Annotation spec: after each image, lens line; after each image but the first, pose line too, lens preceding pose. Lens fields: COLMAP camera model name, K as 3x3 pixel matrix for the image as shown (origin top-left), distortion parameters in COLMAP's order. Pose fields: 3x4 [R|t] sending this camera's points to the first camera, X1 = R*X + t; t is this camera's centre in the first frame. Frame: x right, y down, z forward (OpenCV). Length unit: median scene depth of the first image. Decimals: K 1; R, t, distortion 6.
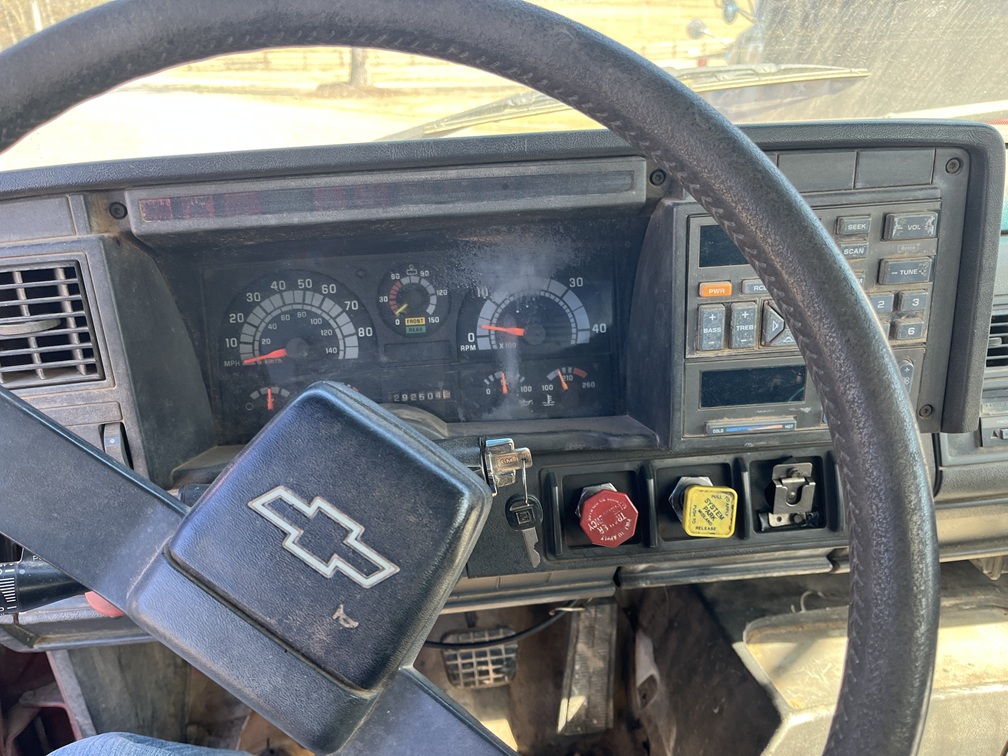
lens RADIAL K [[758.2, 0, 504.0], [0, 758.2, 378.0], [0, 0, 1]] dist [0.031599, -0.051831]
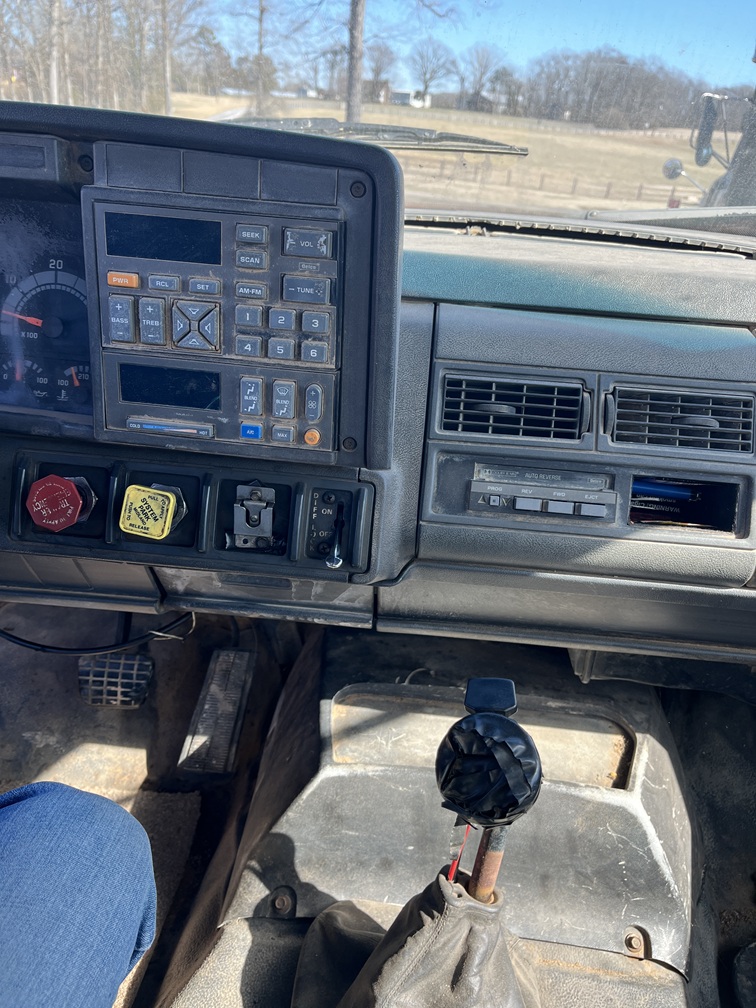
lens RADIAL K [[758.2, 0, 407.2], [0, 758.2, 503.3], [0, 0, 1]] dist [0.031599, -0.051831]
pose [[0.983370, 0.167888, -0.069255, 0.493827], [-0.167316, 0.985804, 0.014024, 0.065445], [0.070626, -0.002204, 0.997500, -0.000903]]
